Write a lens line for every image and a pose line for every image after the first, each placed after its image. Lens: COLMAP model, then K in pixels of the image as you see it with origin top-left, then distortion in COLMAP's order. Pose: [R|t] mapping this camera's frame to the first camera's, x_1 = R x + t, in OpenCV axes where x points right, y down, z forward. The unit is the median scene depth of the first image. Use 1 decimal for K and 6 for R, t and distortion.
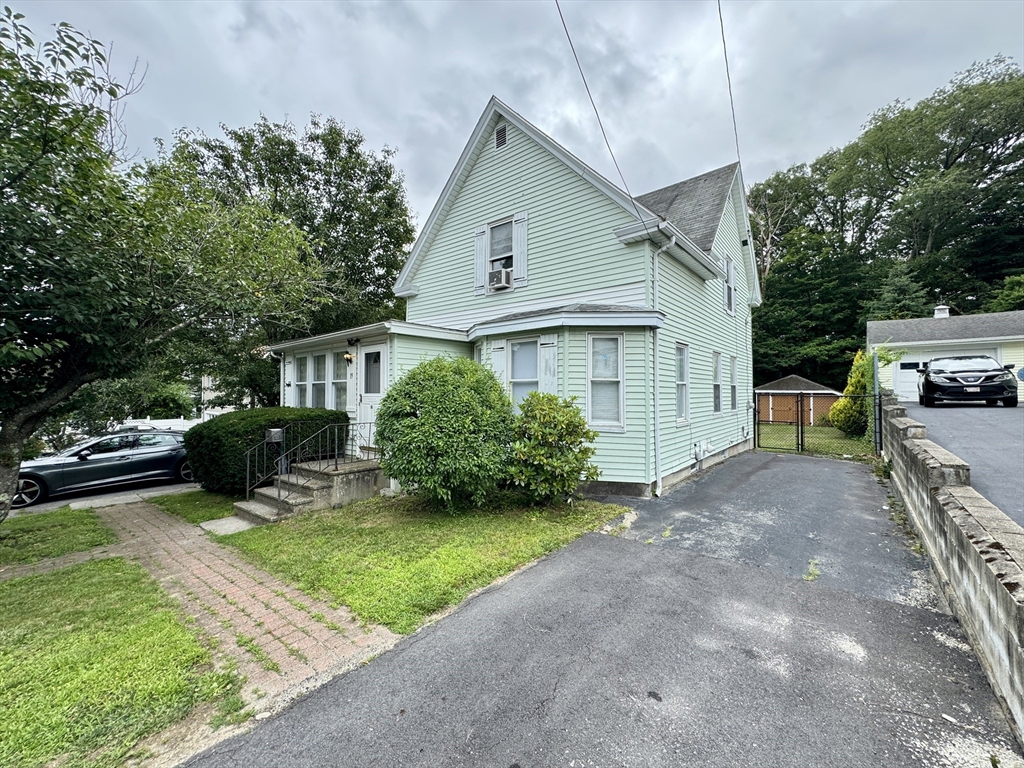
lens RADIAL K [[409.7, 0, 512.6], [0, 409.7, 385.4], [0, 0, 1]] dist [-0.002182, 0.000147]
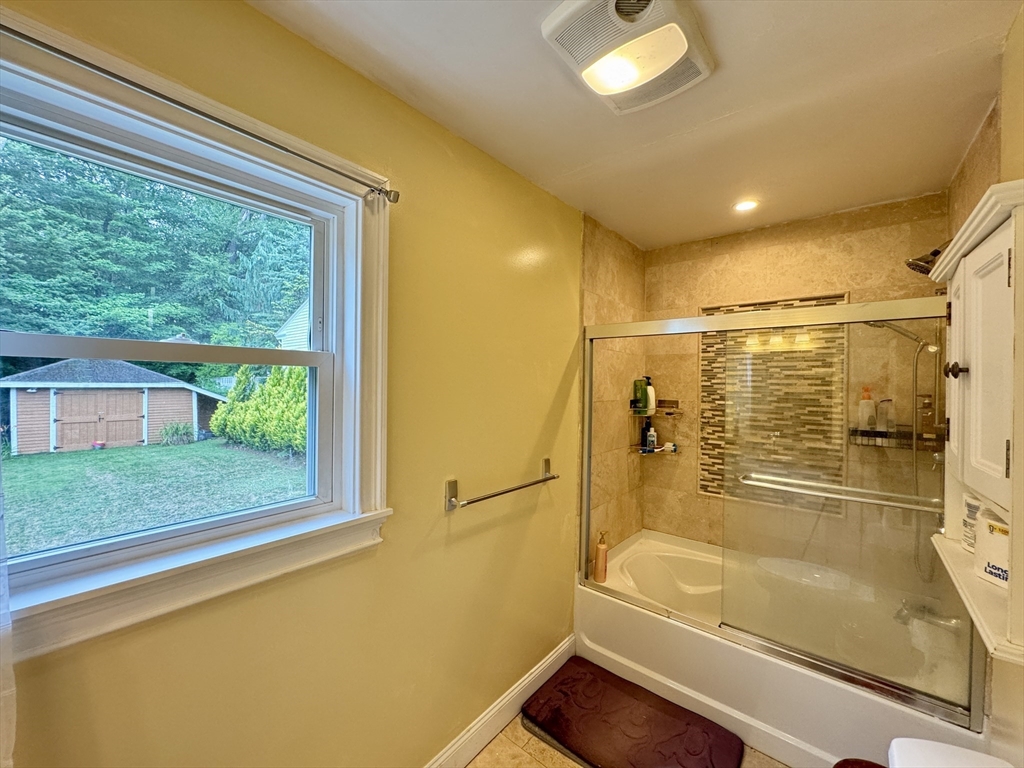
lens RADIAL K [[409.7, 0, 512.3], [0, 409.7, 384.0], [0, 0, 1]] dist [-0.002182, 0.000147]
pose [[0.002794, -0.000576, 0.999996, 0.151346], [-0.024155, 0.999708, 0.000643, 0.001743], [-0.999704, -0.024156, 0.002779, 0.431581]]
